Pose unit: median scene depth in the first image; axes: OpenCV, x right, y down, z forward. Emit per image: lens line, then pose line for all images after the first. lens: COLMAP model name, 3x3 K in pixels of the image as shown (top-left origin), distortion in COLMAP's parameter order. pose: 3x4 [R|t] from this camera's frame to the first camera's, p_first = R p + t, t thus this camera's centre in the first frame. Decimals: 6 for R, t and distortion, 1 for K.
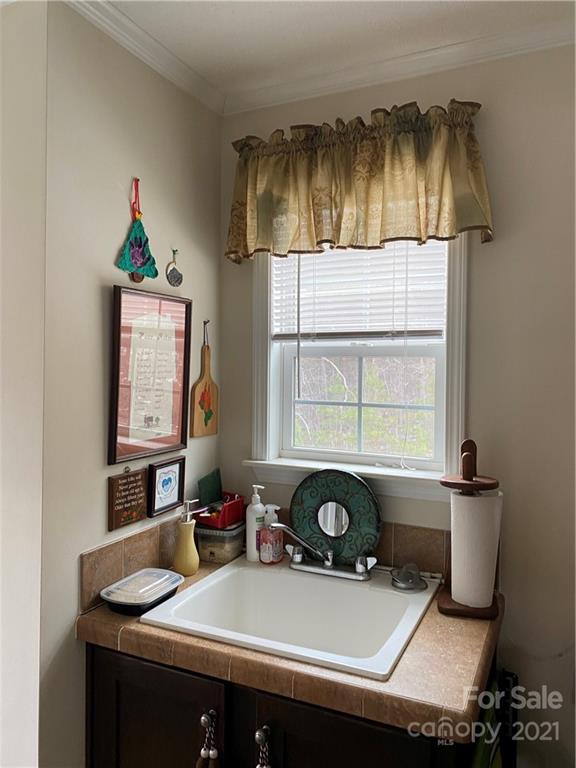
lens RADIAL K [[579.1, 0, 288.2], [0, 579.1, 383.3], [0, 0, 1]] dist [0.020974, -0.076279]
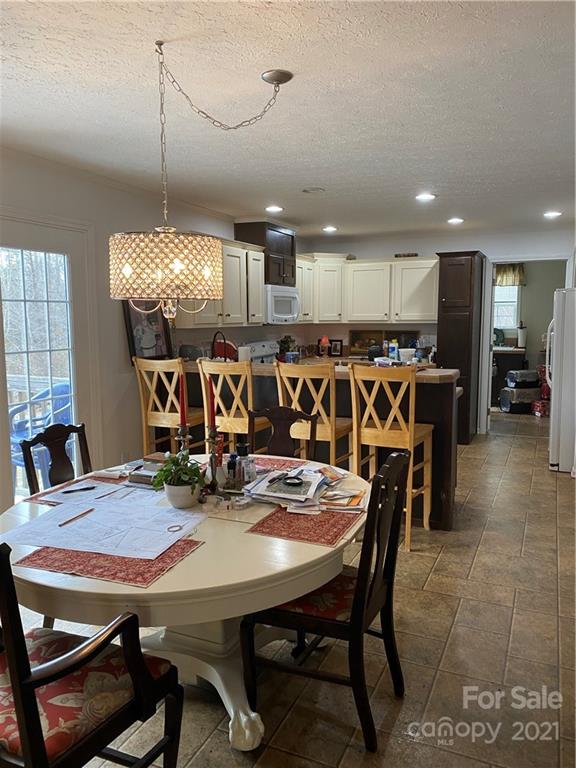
lens RADIAL K [[579.1, 0, 289.1], [0, 579.1, 384.7], [0, 0, 1]] dist [0.020974, -0.076279]
pose [[0.999739, -0.018808, 0.012938, -2.098253], [0.017480, 0.995229, 0.095992, 0.139943], [-0.014682, -0.095741, 0.995298, -4.810745]]
